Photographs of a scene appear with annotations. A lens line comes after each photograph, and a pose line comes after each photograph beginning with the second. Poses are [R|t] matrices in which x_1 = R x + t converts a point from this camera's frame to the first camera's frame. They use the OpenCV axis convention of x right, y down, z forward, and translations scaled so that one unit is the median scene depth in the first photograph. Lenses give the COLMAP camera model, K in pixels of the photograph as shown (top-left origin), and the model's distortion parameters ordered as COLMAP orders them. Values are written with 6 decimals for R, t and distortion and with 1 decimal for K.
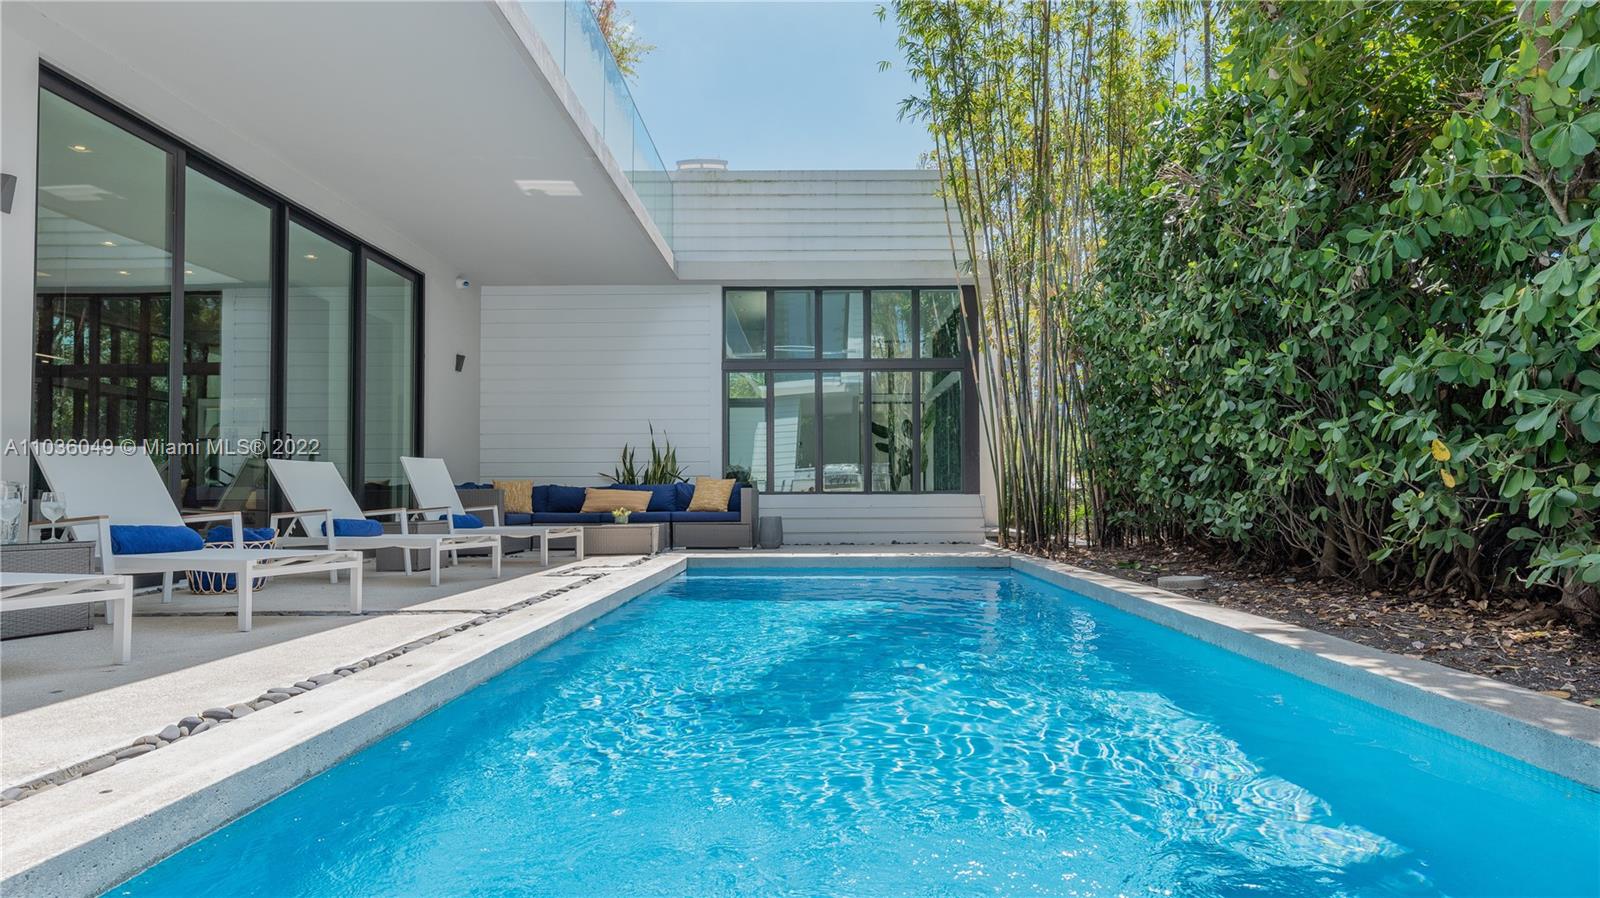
lens RADIAL K [[888.6, 0, 794.4], [0, 888.6, 458.3], [0, 0, 1]] dist [0.004647, 0.001380]
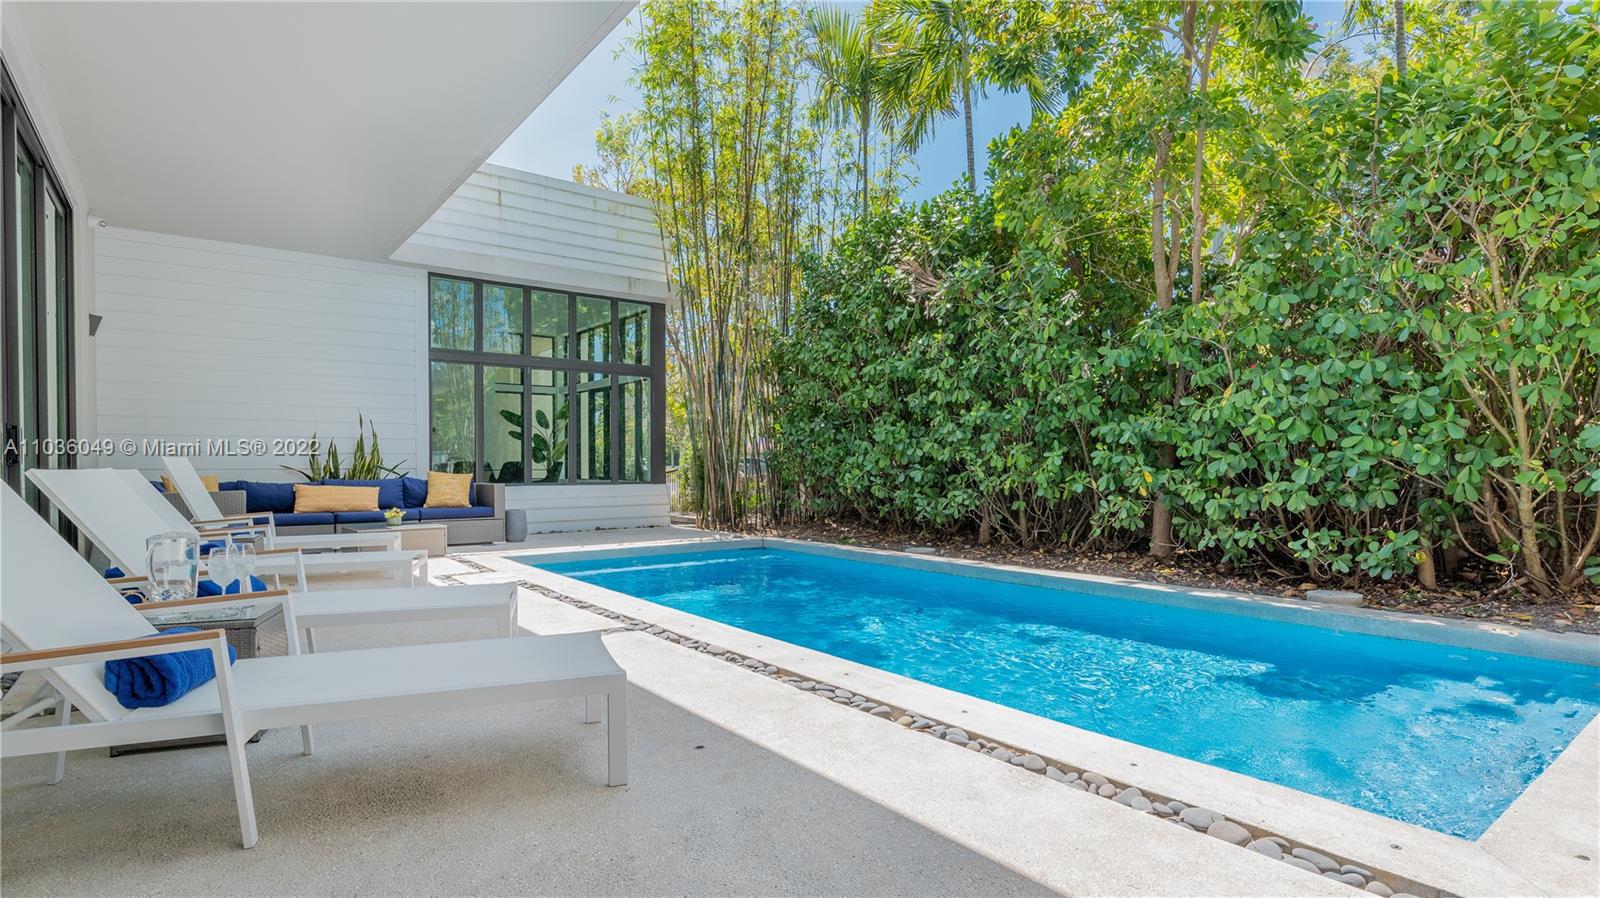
lens RADIAL K [[760.1, 0, 802.1], [0, 760.1, 458.8], [0, 0, 1]] dist [-0.000722, 0.000040]
pose [[0.759117, 0.006792, 0.650919, -0.342747], [-0.029410, 0.999282, 0.023873, -0.025233], [-0.650289, -0.037266, 0.758772, 0.115033]]
